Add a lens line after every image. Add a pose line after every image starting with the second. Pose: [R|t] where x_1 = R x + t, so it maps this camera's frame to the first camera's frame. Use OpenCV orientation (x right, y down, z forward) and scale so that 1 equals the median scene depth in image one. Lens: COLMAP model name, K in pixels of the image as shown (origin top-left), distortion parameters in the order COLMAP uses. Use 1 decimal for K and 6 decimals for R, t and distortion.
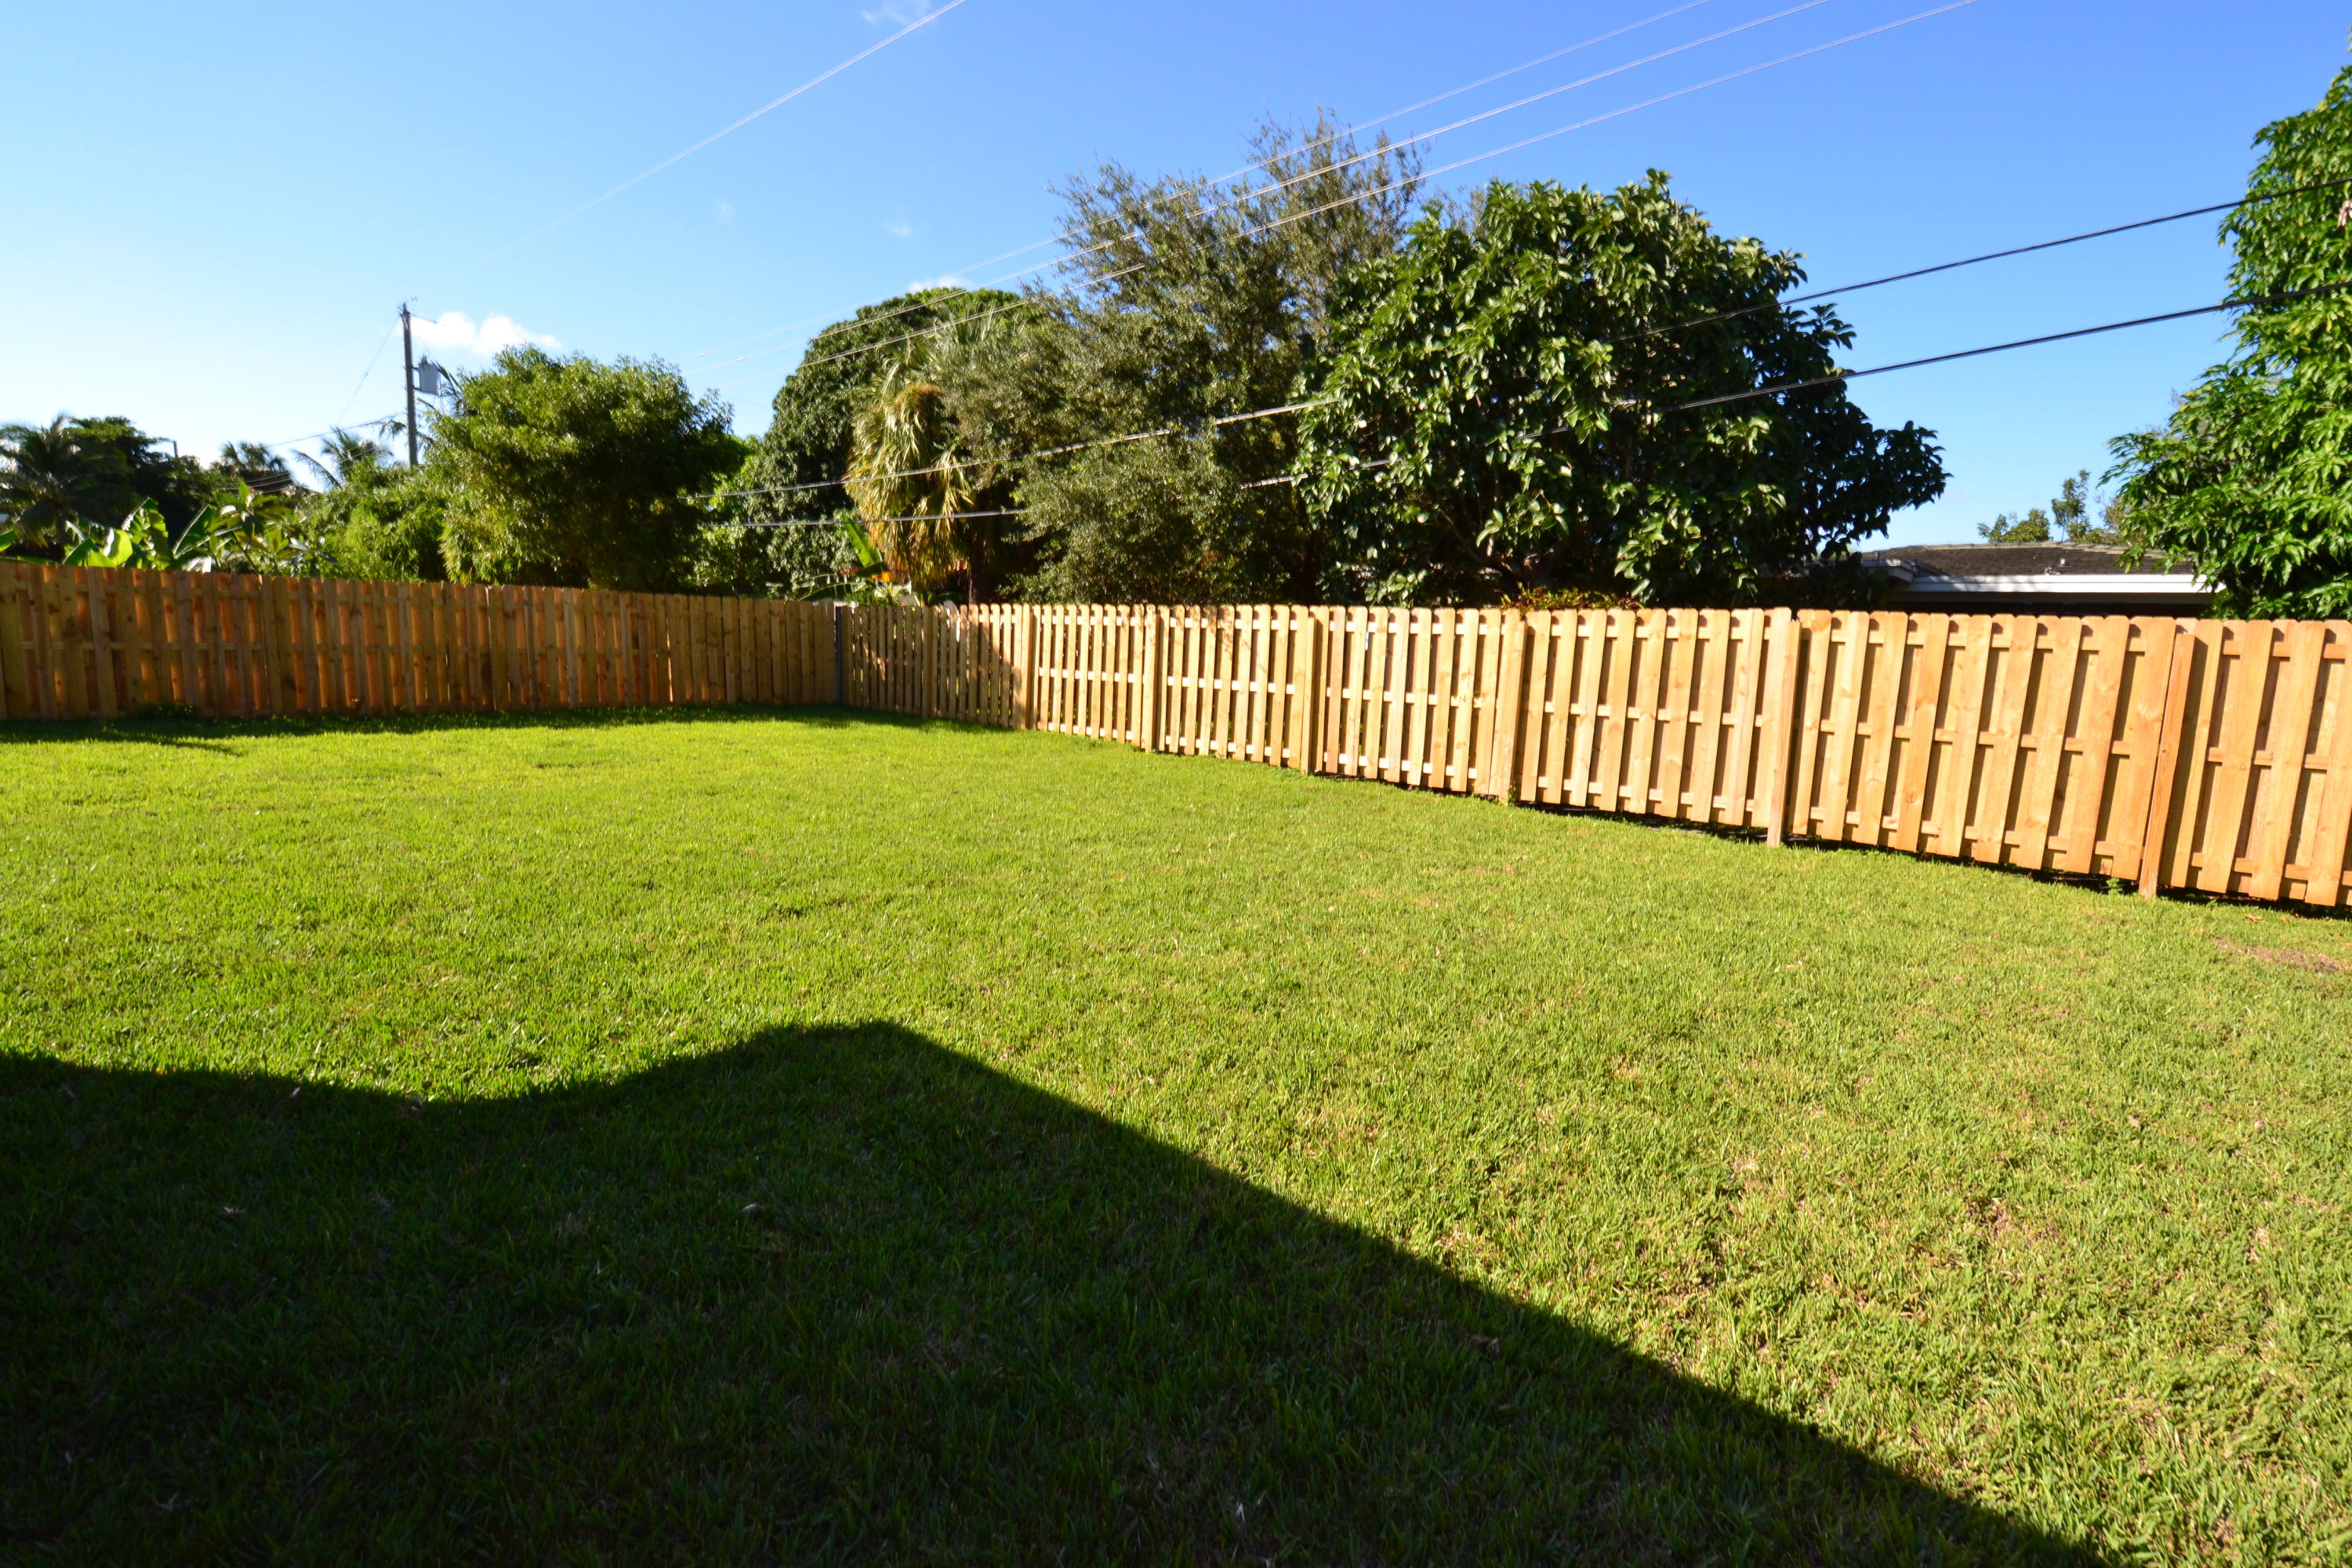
lens RADIAL K [[1019.9, 0, 1178.6], [0, 1019.9, 789.8], [0, 0, 1]] dist [-0.014522, -0.003980]
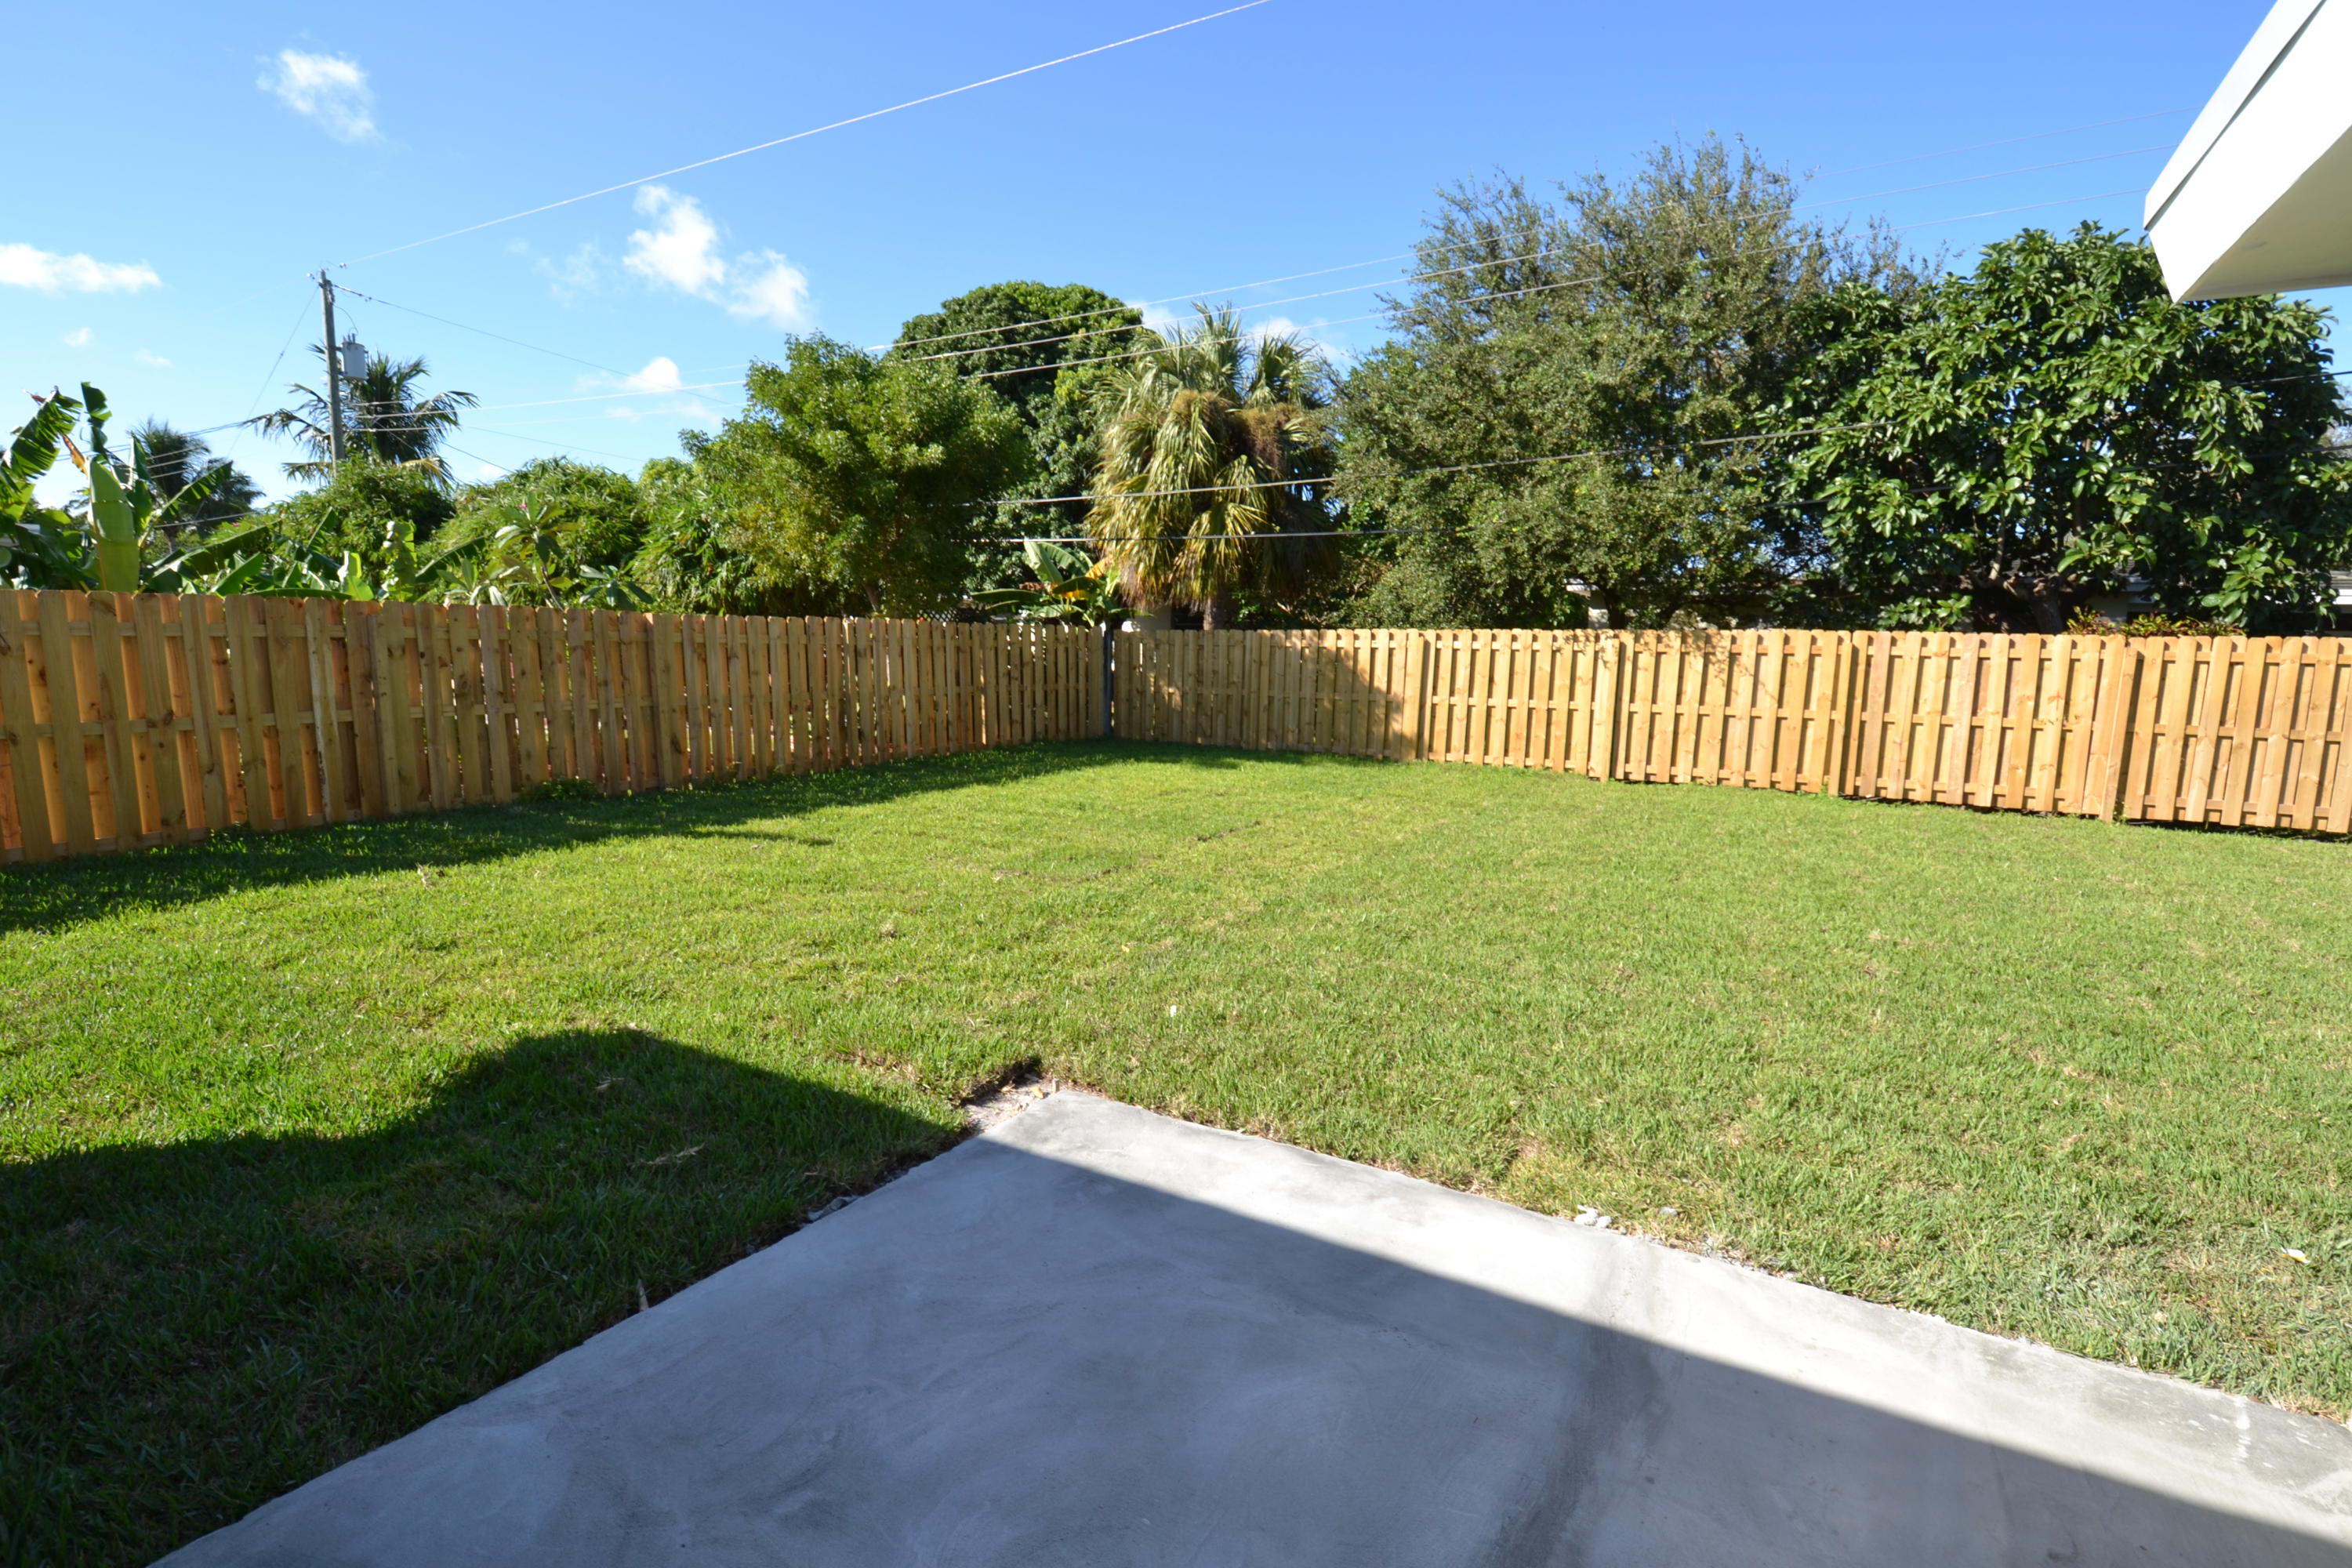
lens RADIAL K [[1019.9, 0, 1169.3], [0, 1019.9, 808.0], [0, 0, 1]] dist [-0.014522, -0.003980]
pose [[0.982593, -0.051353, 0.178531, -0.598966], [0.048342, 0.998606, 0.021177, -0.050193], [-0.179370, -0.012177, 0.983706, 0.110640]]
